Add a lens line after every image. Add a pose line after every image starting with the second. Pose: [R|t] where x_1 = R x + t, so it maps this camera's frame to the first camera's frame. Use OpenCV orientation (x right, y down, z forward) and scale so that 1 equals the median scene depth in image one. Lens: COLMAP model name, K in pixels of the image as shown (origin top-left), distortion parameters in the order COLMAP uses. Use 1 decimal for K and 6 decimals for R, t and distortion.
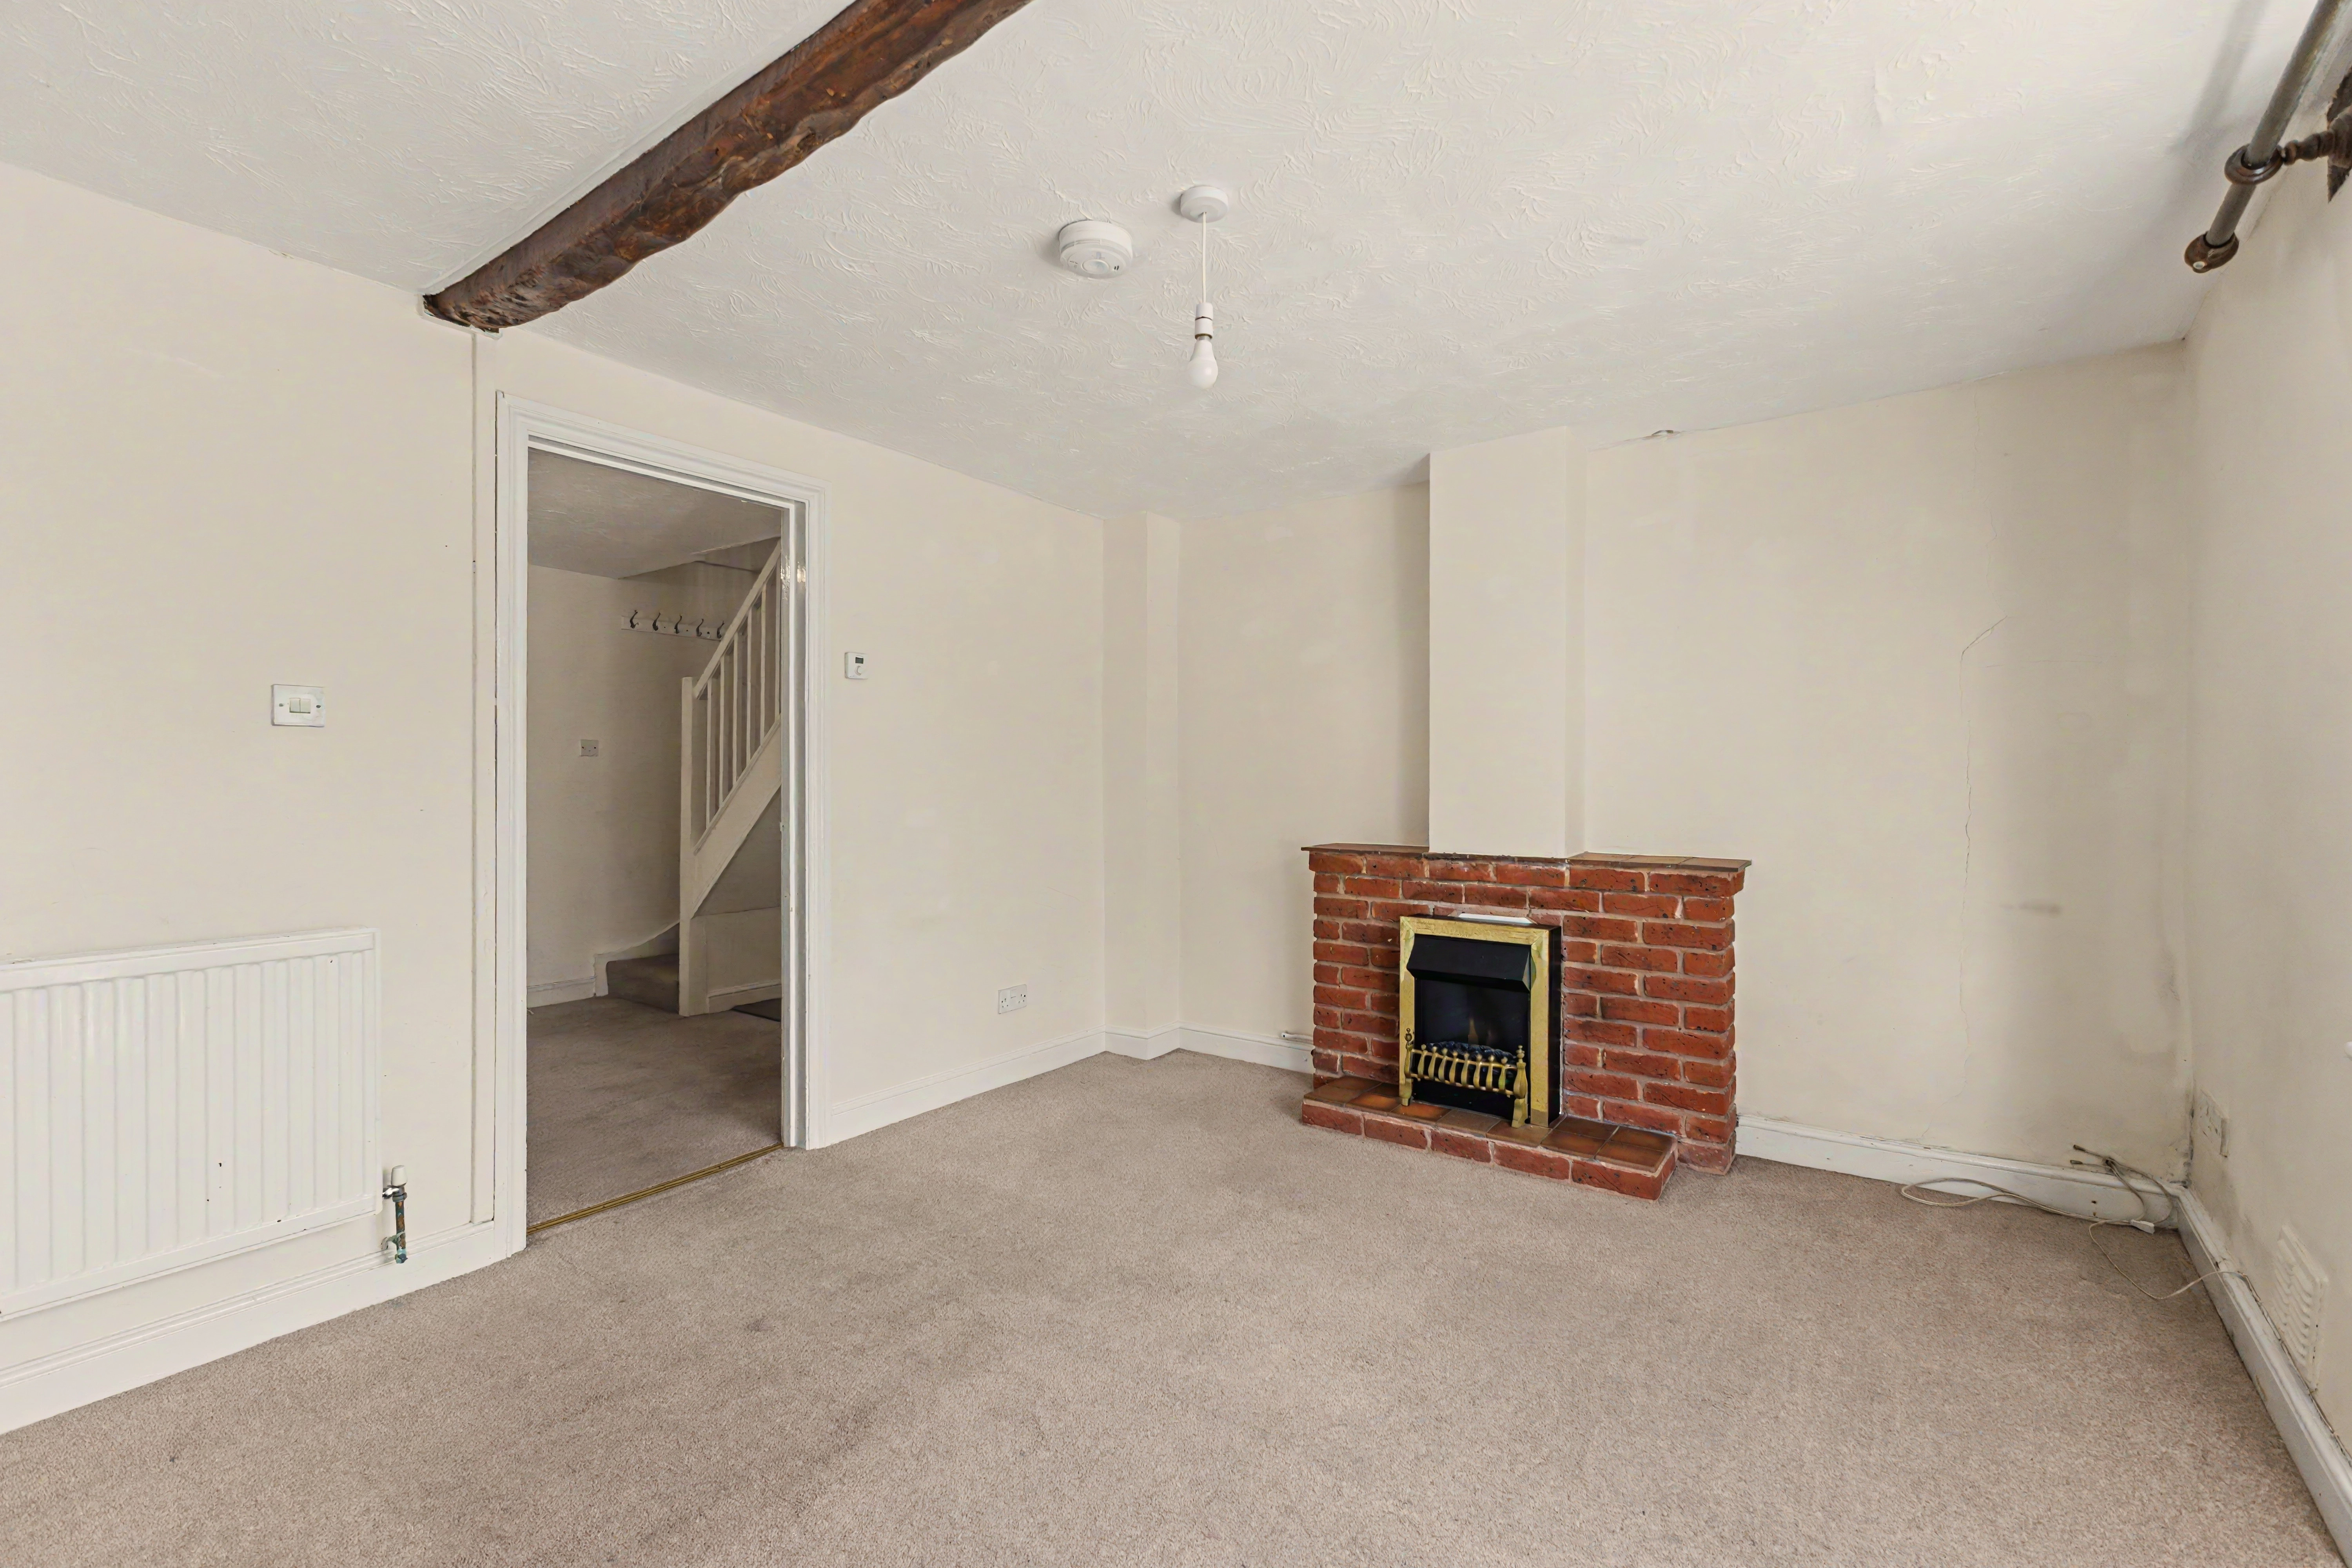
lens RADIAL K [[1004.7, 0, 1168.8], [0, 1004.7, 765.9], [0, 0, 1]] dist [0.000890, -0.000002]
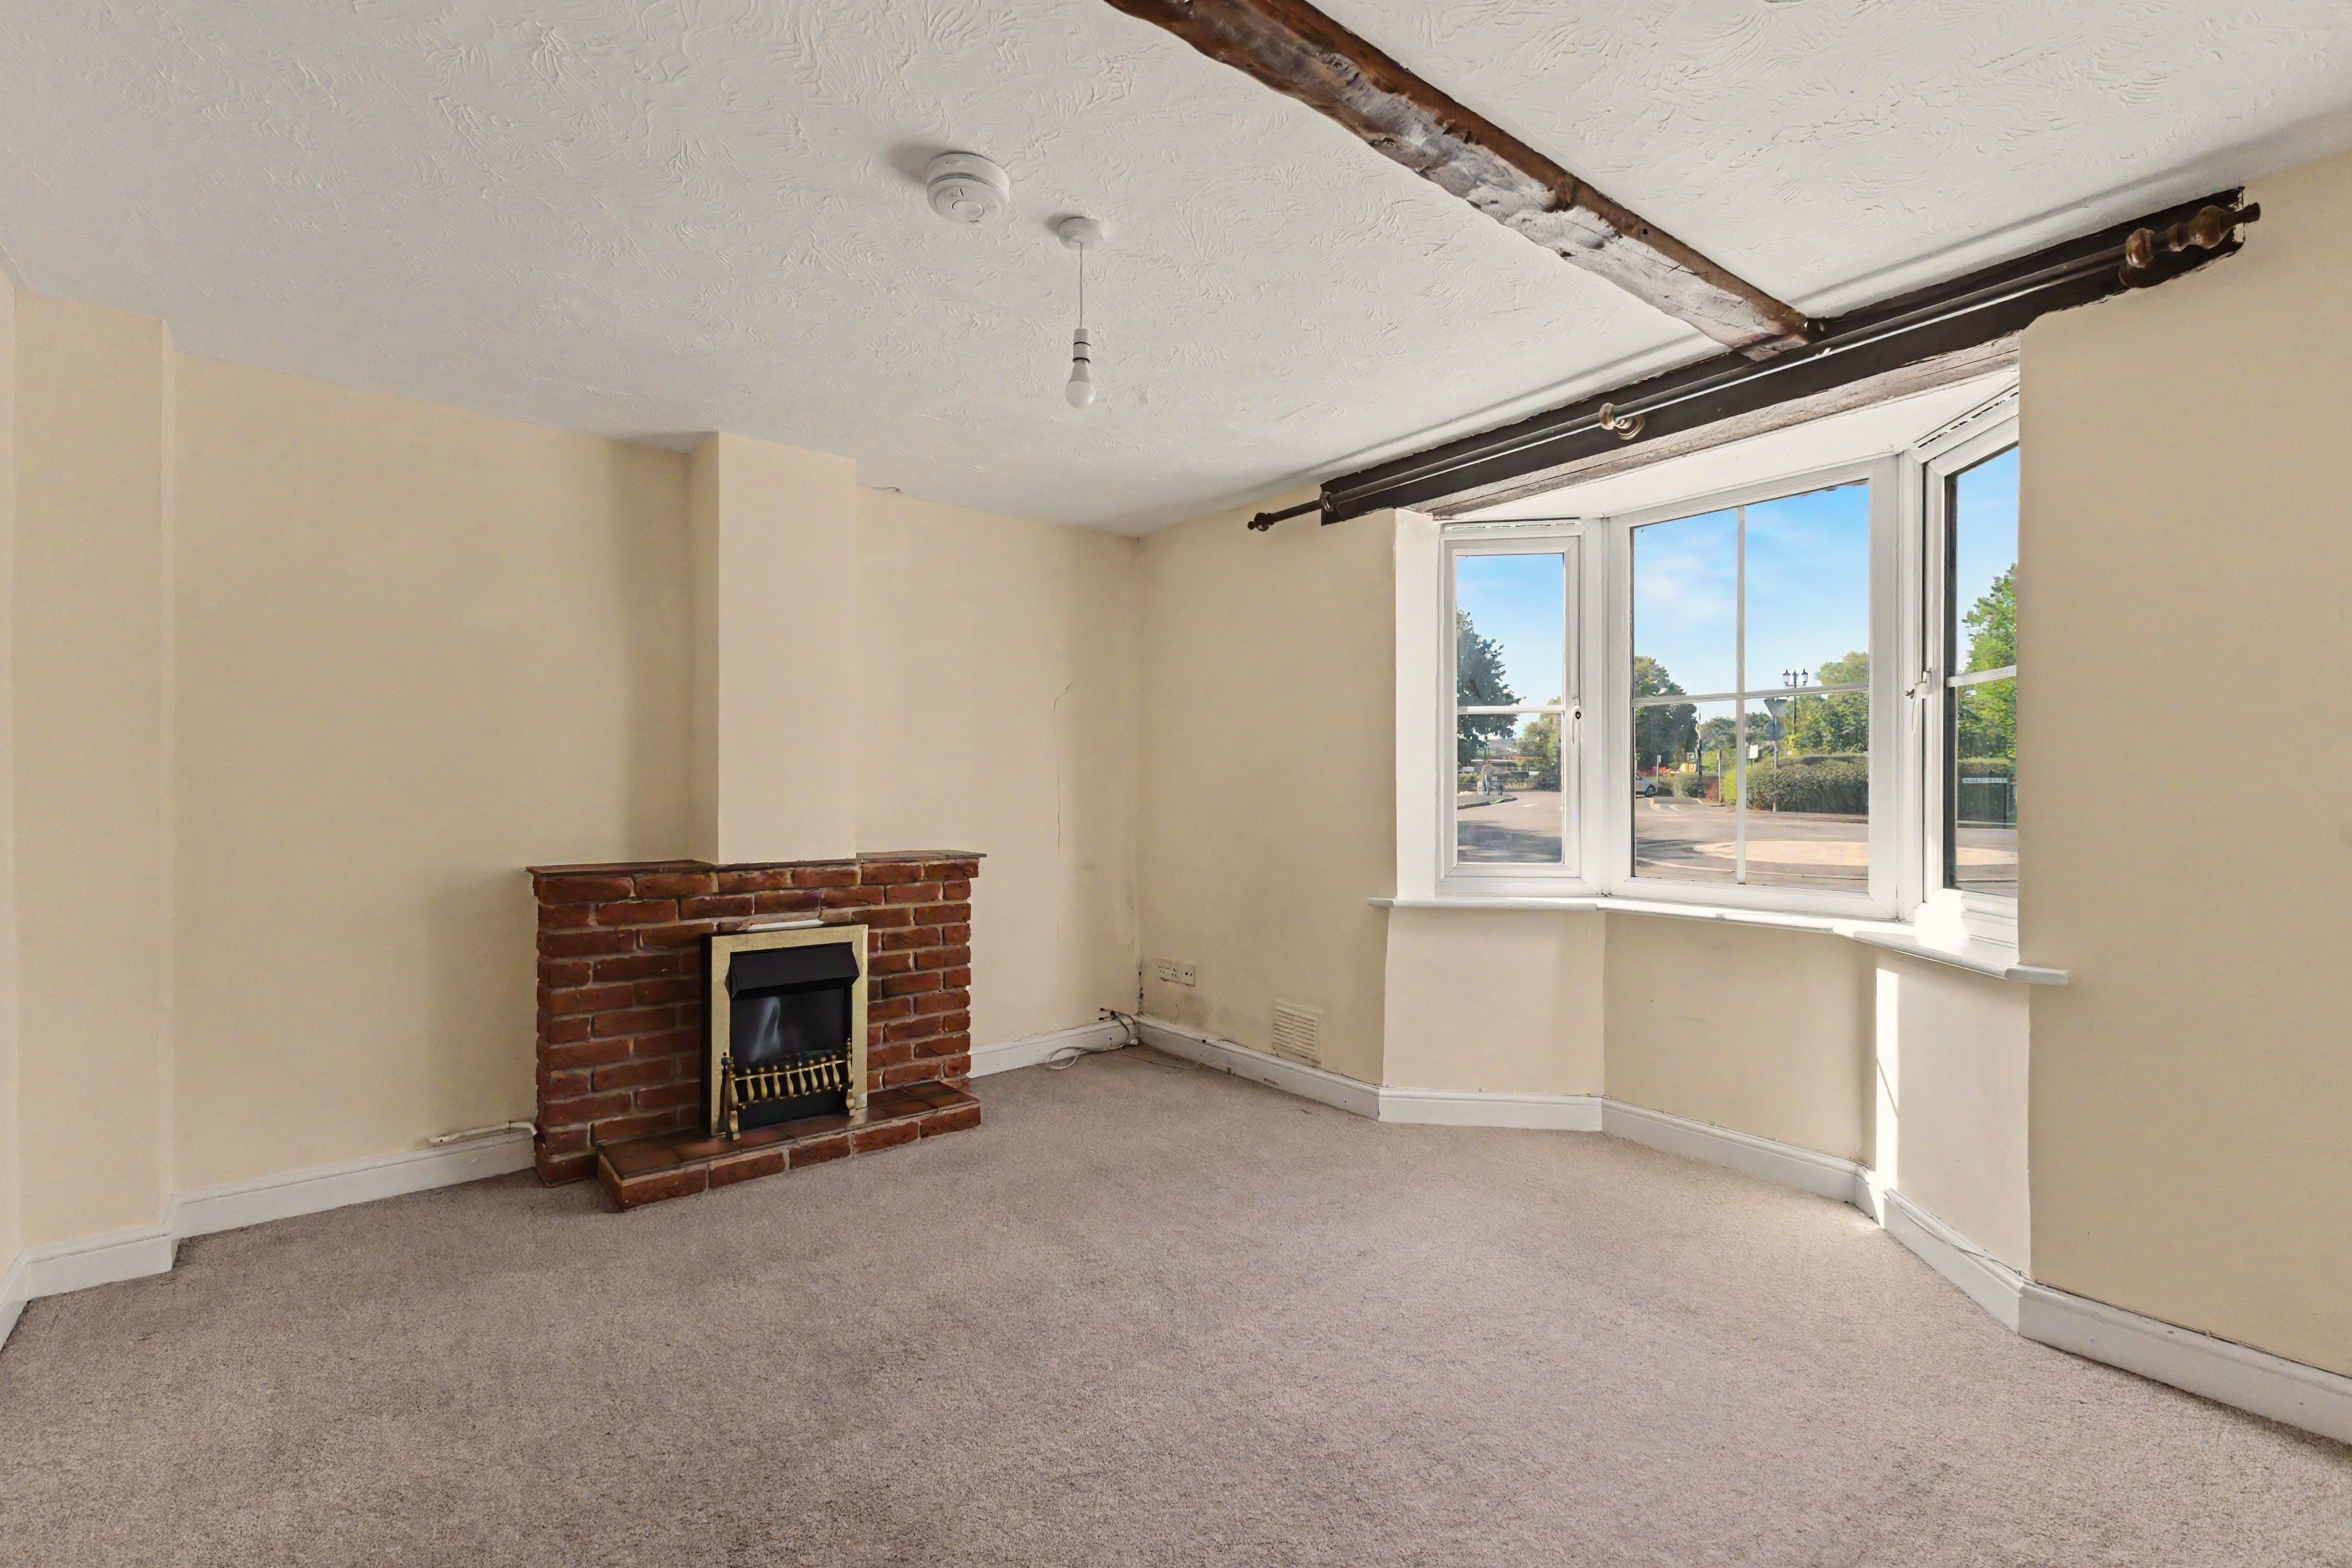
lens RADIAL K [[1017.8, 0, 1170.7], [0, 1017.8, 792.5], [0, 0, 1]] dist [0.001188, 0.000033]
pose [[0.257631, -0.001157, 0.966243, -0.569776], [-0.011482, 0.999925, 0.004259, 0.012289], [-0.966175, -0.012191, 0.257599, 0.387381]]
